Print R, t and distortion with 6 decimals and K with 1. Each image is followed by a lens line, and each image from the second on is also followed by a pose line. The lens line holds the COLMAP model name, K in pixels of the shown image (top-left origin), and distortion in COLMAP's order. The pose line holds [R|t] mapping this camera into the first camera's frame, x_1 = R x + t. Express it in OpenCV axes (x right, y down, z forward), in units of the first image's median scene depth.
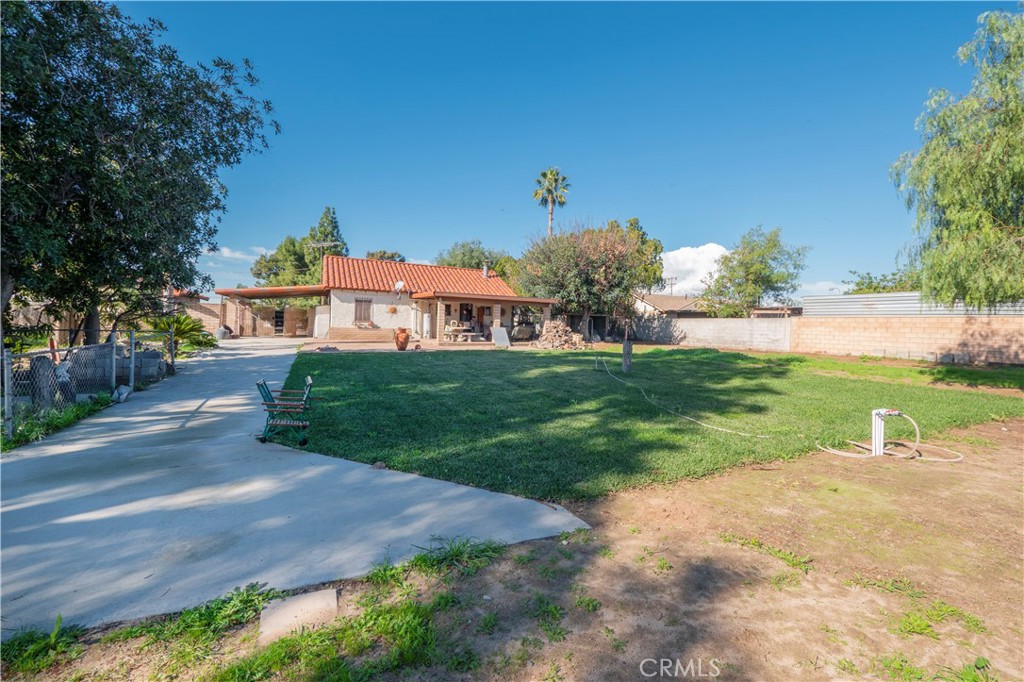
lens RADIAL K [[449.3, 0, 518.4], [0, 449.3, 331.7], [0, 0, 1]] dist [-0.000466, 0.000122]
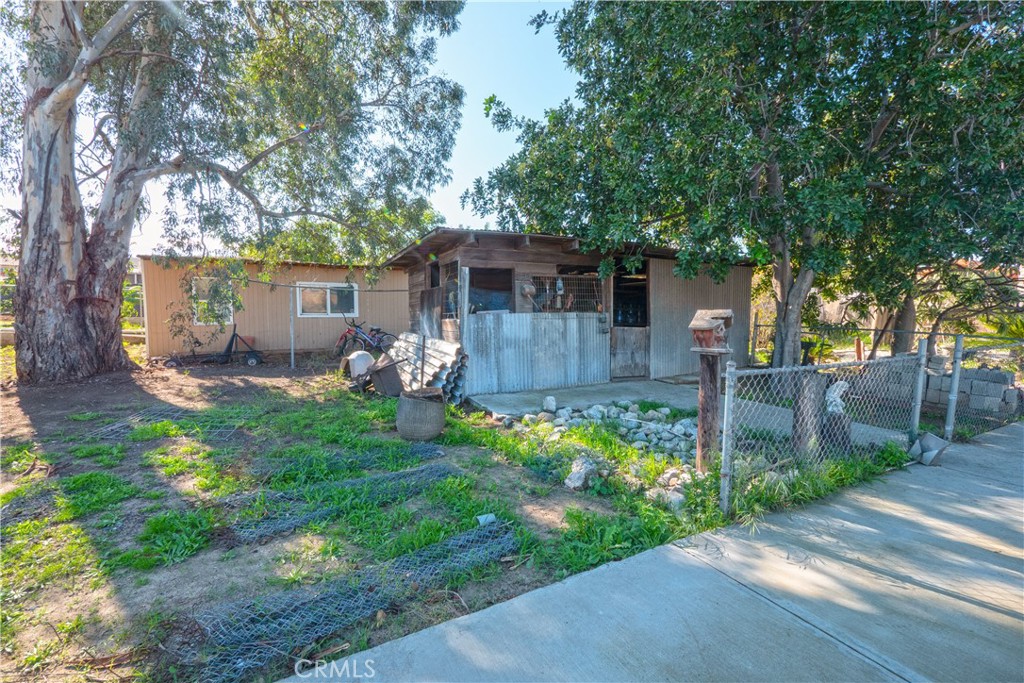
lens RADIAL K [[449.3, 0, 518.4], [0, 449.3, 332.2], [0, 0, 1]] dist [-0.000466, 0.000122]
pose [[0.074599, 0.045566, -0.996172, -0.230793], [-0.041231, 0.998242, 0.042573, -0.006153], [0.996361, 0.037898, 0.076347, 0.276350]]
